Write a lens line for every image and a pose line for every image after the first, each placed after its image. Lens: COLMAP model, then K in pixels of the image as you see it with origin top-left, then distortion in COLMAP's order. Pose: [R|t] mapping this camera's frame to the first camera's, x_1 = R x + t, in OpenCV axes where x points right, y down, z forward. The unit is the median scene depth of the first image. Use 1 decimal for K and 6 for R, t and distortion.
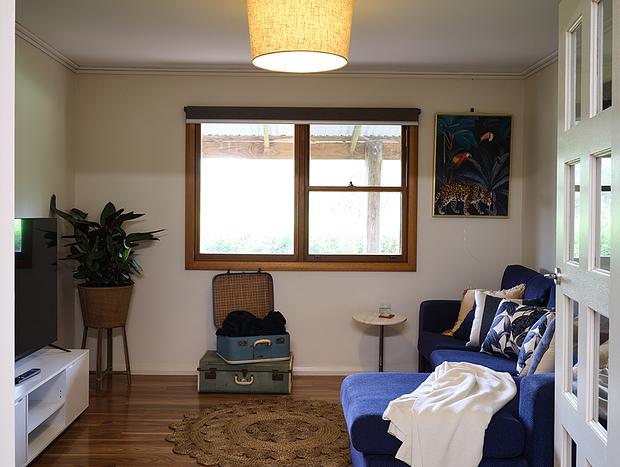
lens RADIAL K [[675.4, 0, 310.0], [0, 675.4, 233.5], [0, 0, 1]] dist [-0.001845, -0.004180]
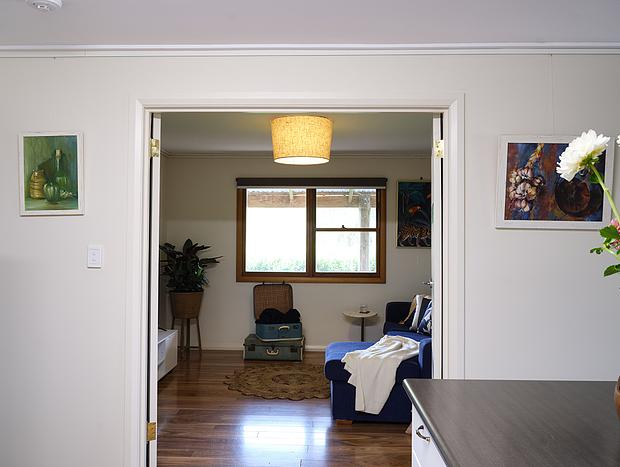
lens RADIAL K [[552.0, 0, 310.0], [0, 552.0, 233.5], [0, 0, 1]] dist [-0.002271, -0.000157]
pose [[0.998553, -0.002831, -0.053701, 0.054837], [0.000676, 0.999196, -0.040098, -0.007082], [0.053772, 0.040004, 0.997752, -0.270739]]
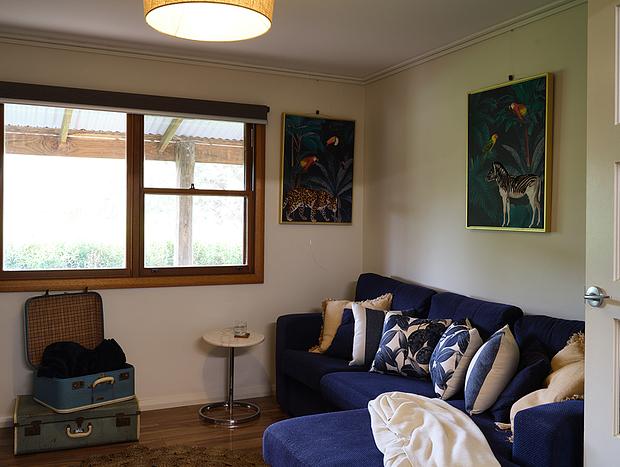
lens RADIAL K [[613.8, 0, 310.0], [0, 613.8, 233.5], [0, 0, 1]] dist [-0.015979, -0.009166]
pose [[0.912024, -0.006378, 0.410087, -0.130783], [0.008877, 0.999952, -0.004191, -0.007485], [-0.410041, 0.007462, 0.912037, 0.217441]]
